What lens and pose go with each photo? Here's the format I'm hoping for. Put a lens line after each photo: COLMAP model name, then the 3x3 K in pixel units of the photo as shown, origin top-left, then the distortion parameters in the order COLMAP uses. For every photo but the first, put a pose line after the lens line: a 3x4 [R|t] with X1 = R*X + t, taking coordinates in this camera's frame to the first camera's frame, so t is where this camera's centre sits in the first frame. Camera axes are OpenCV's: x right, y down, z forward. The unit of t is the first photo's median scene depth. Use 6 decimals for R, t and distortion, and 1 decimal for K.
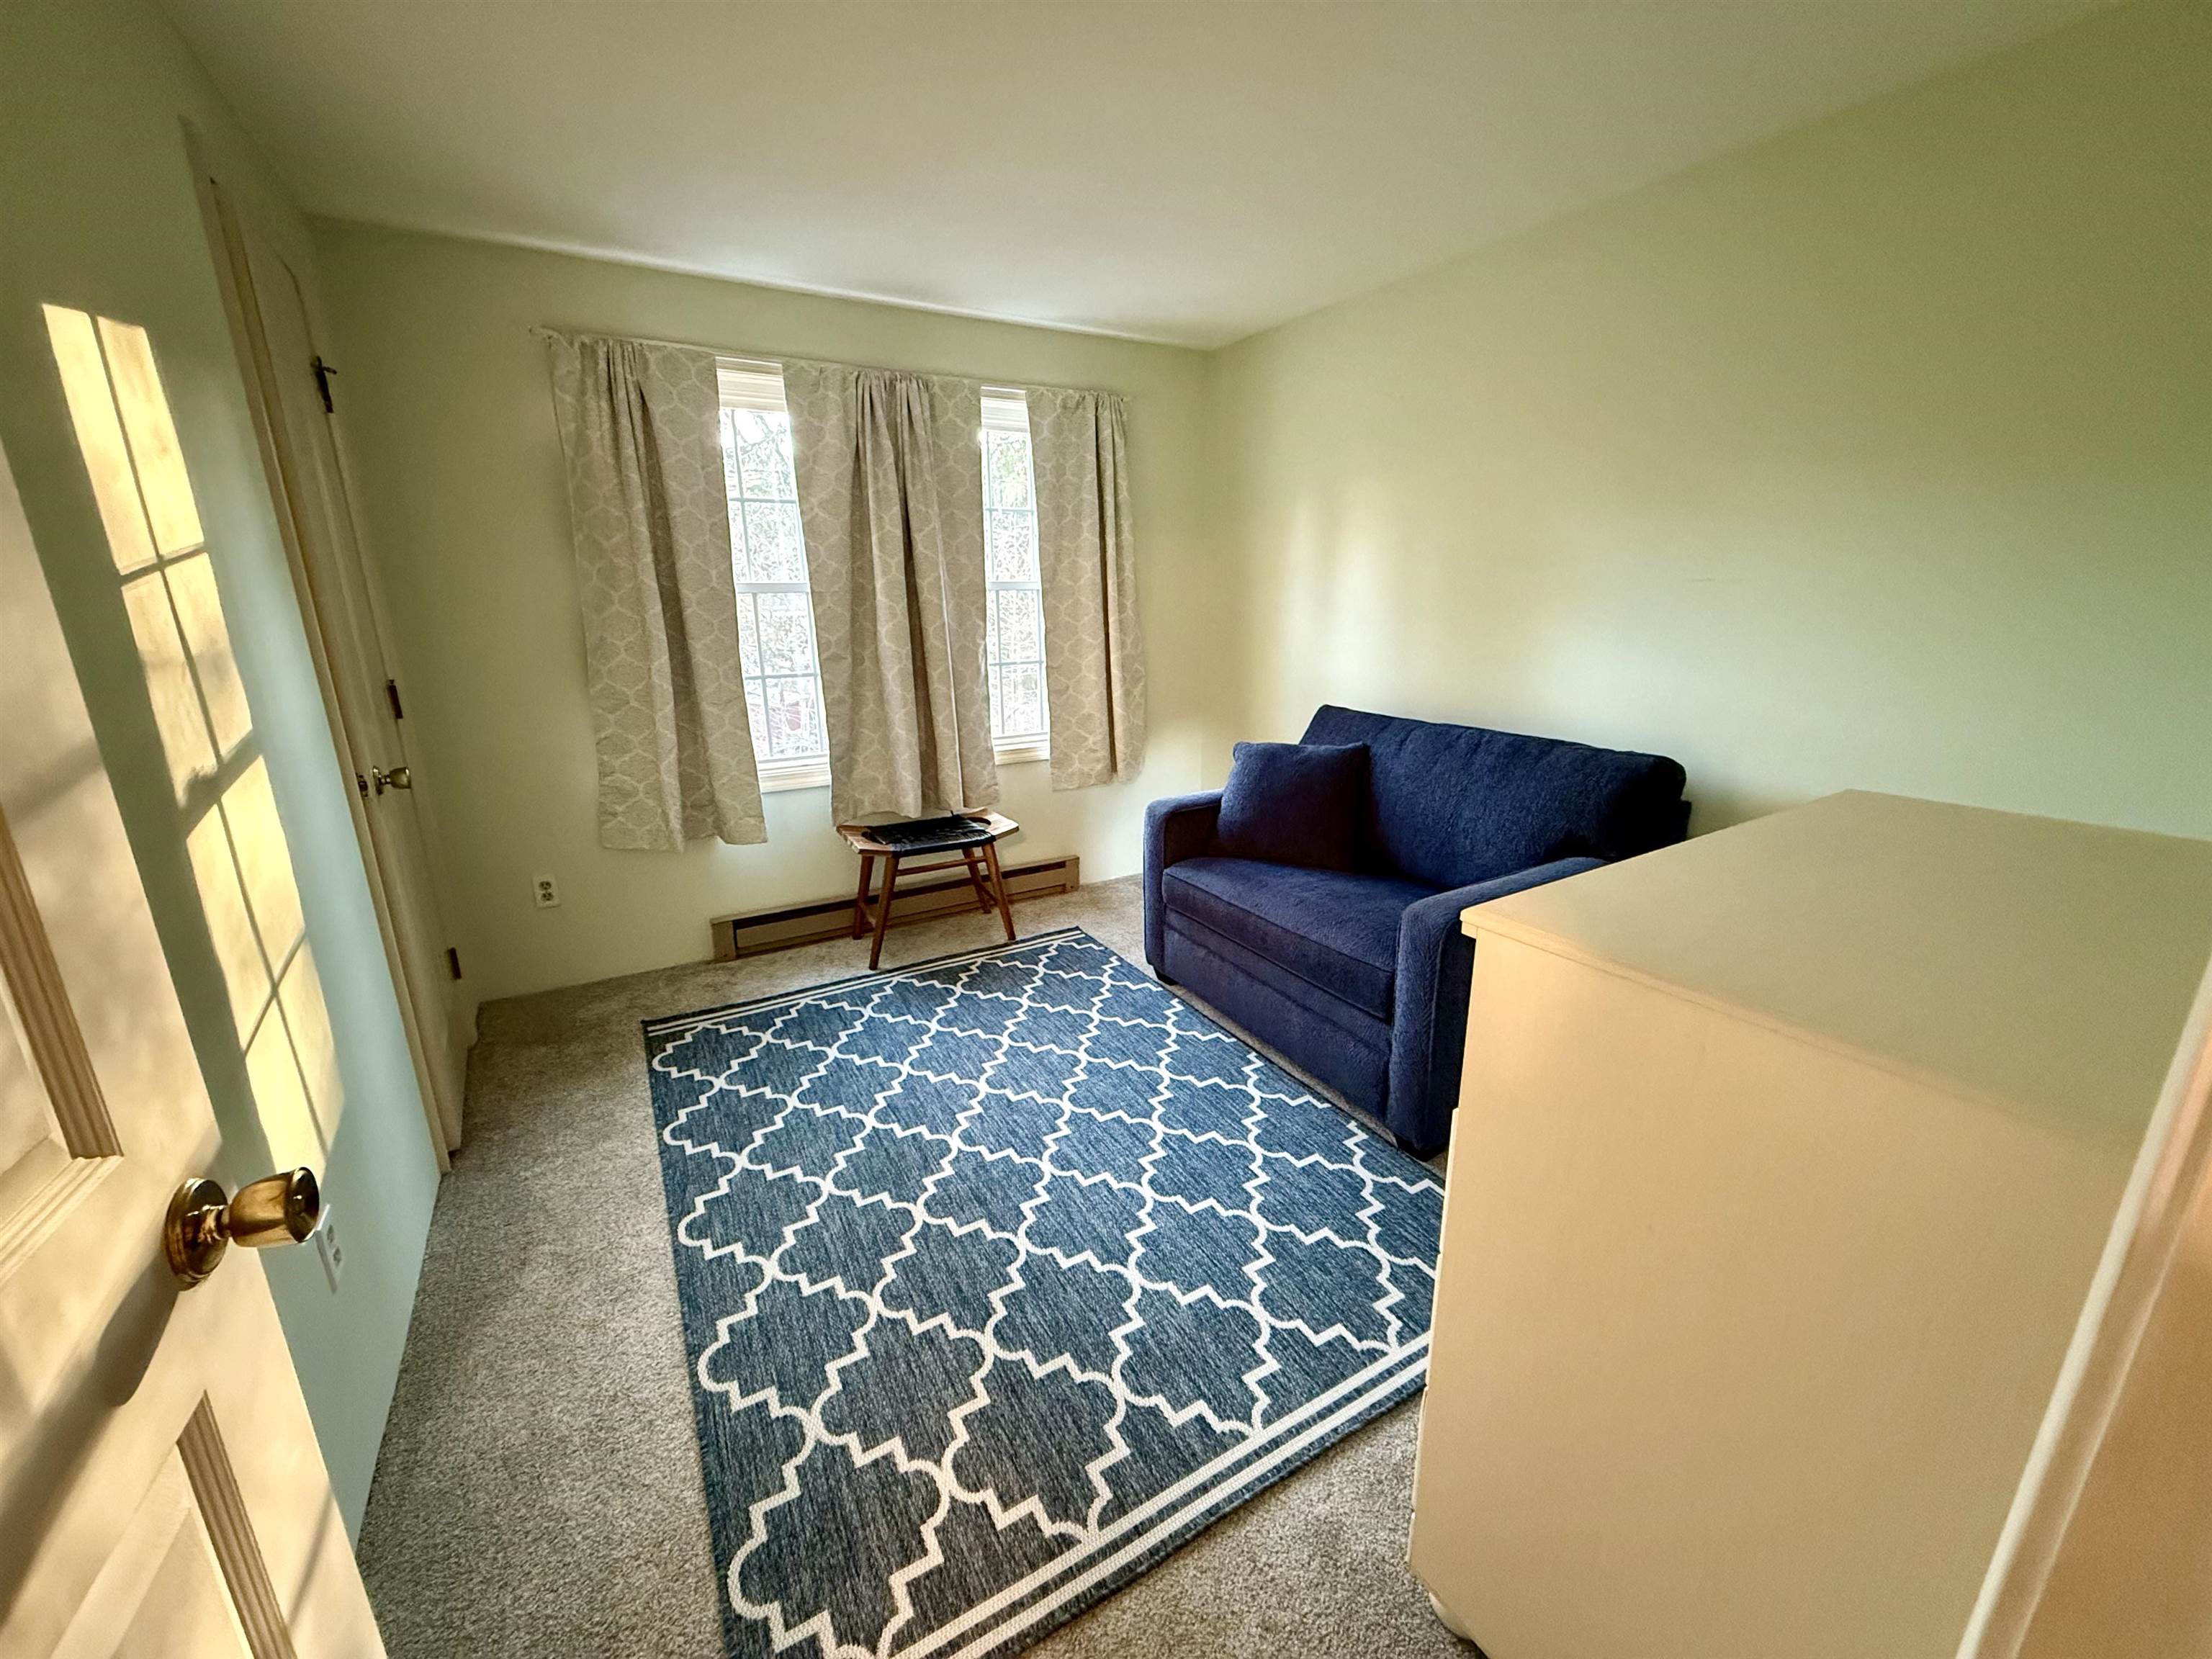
lens RADIAL K [[876.6, 0, 1097.8], [0, 876.6, 827.5], [0, 0, 1]] dist [0.000685, -0.000140]
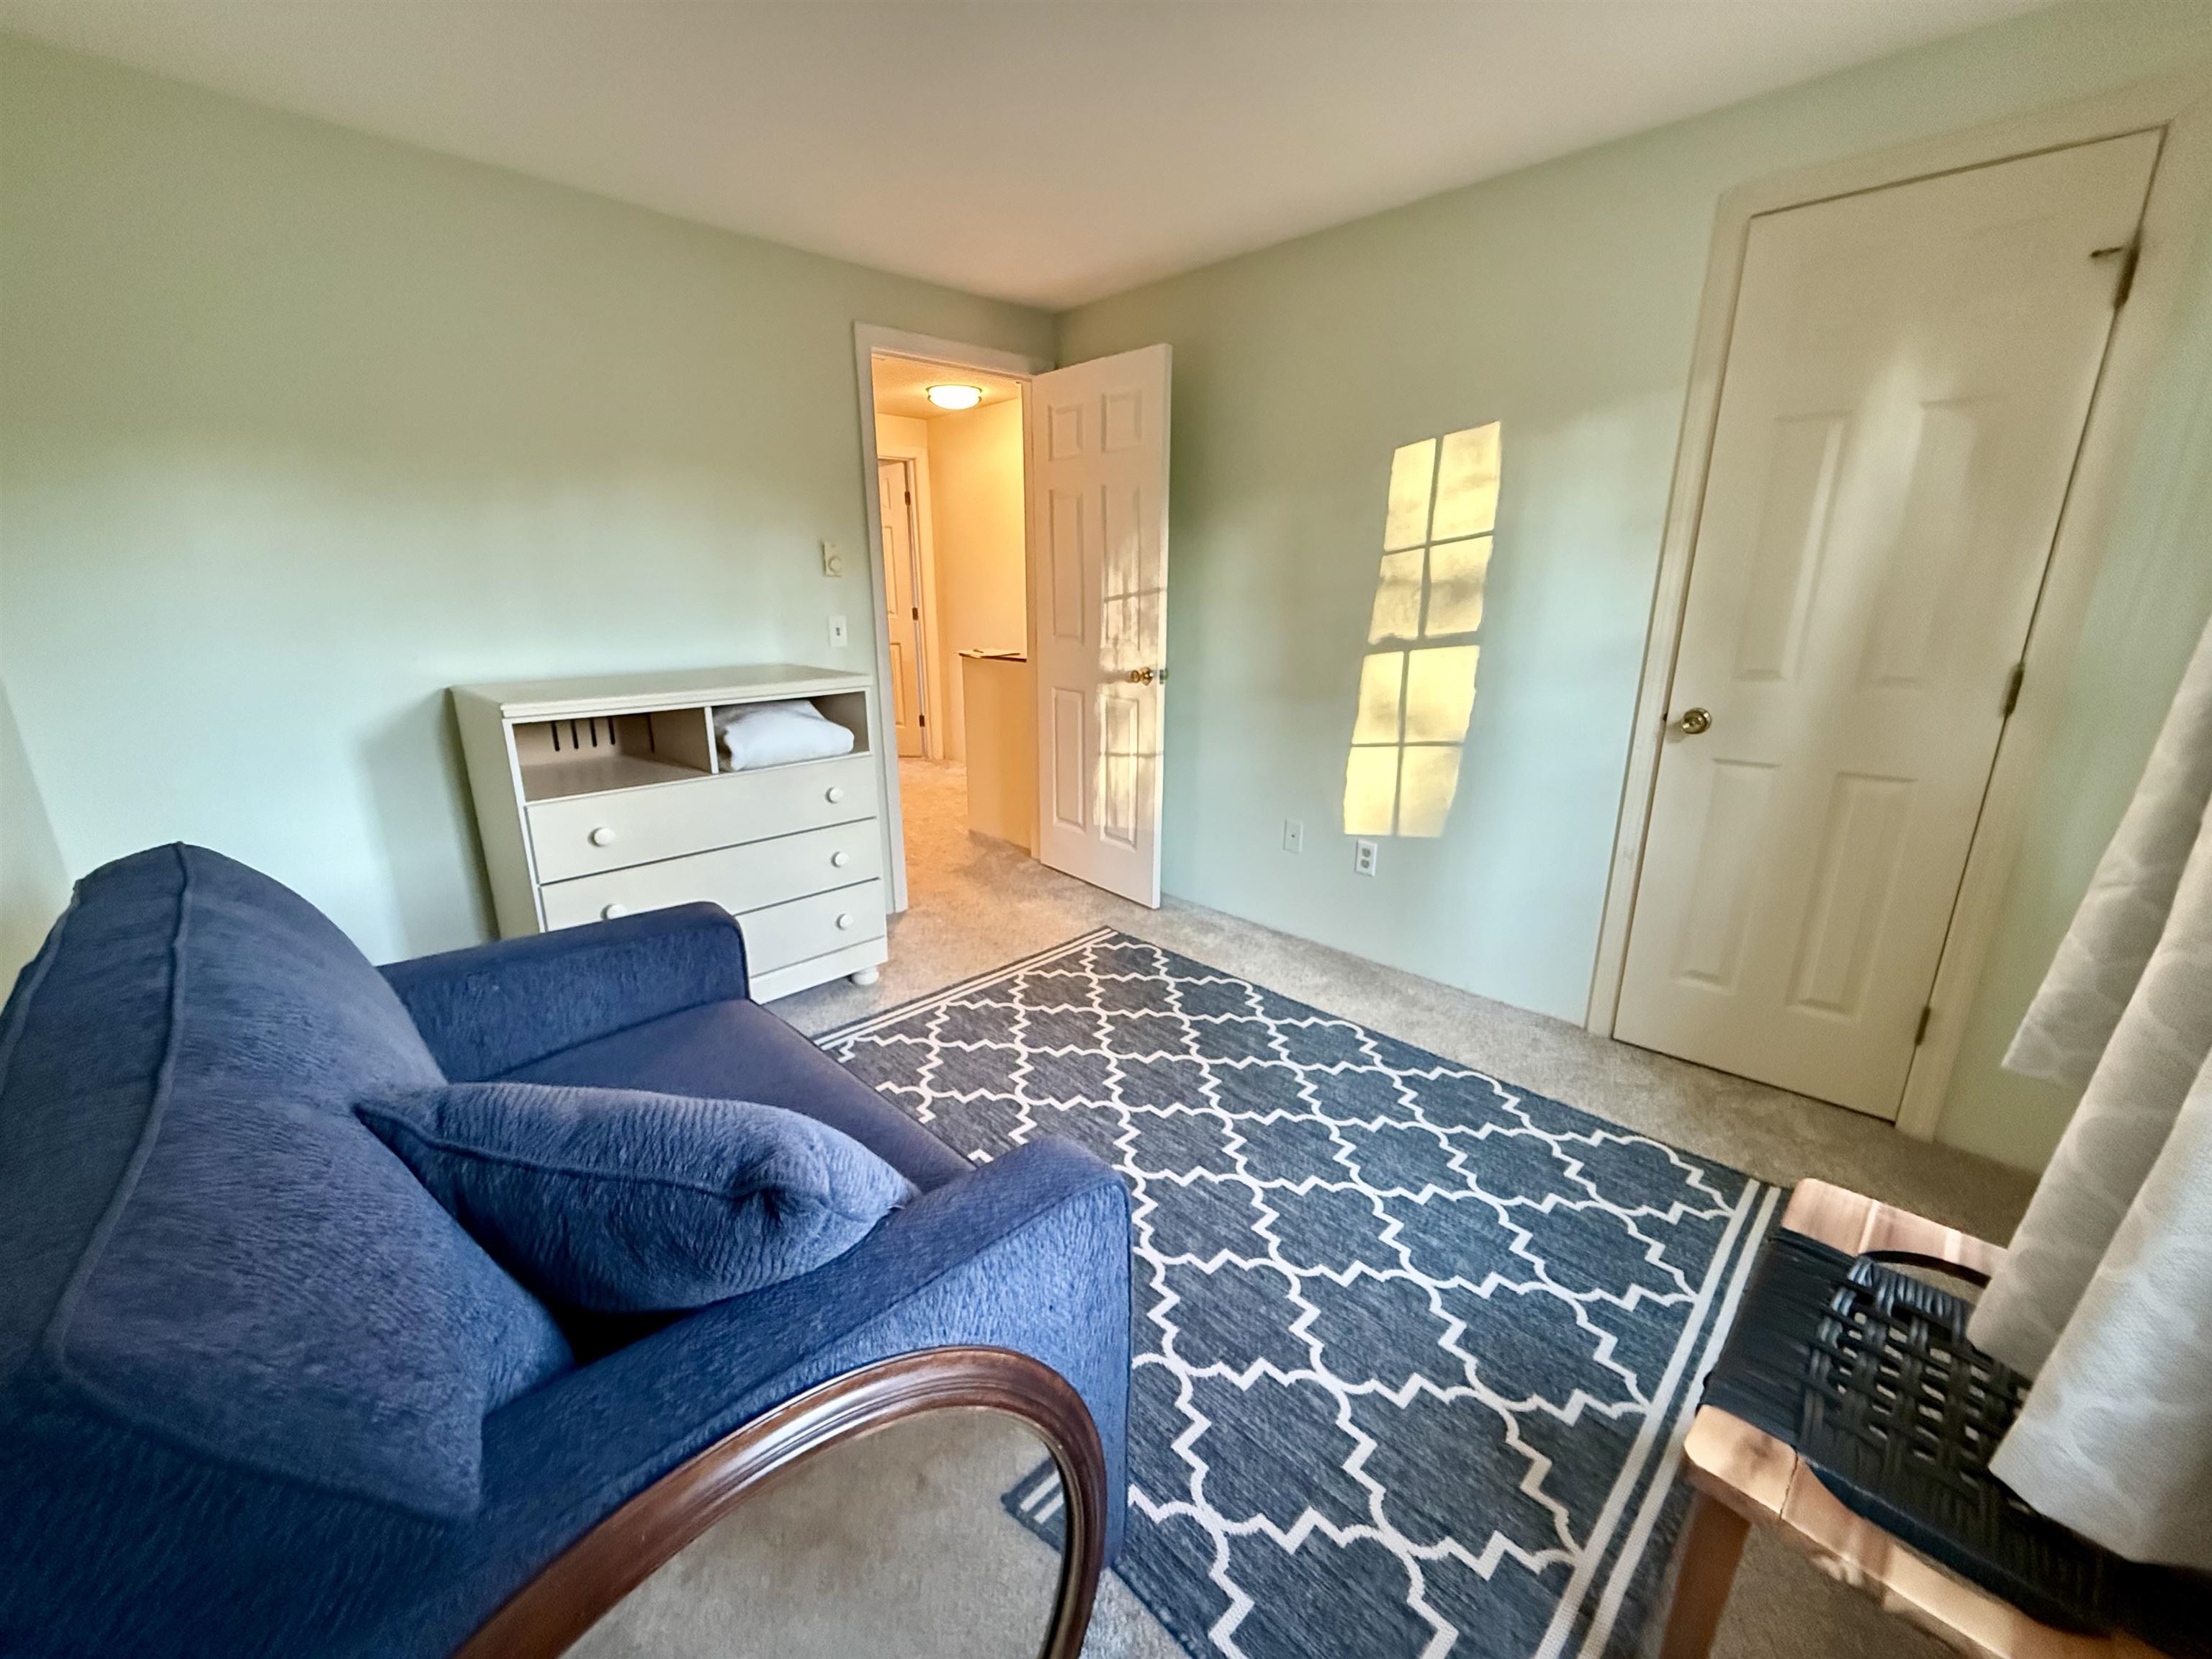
lens RADIAL K [[876.6, 0, 1097.8], [0, 876.6, 827.5], [0, 0, 1]] dist [0.000685, -0.000140]
pose [[-0.968867, 0.076906, -0.235336, 0.186702], [-0.056935, 0.855849, 0.514083, -0.431906], [0.240948, 0.511477, -0.824825, 1.656977]]
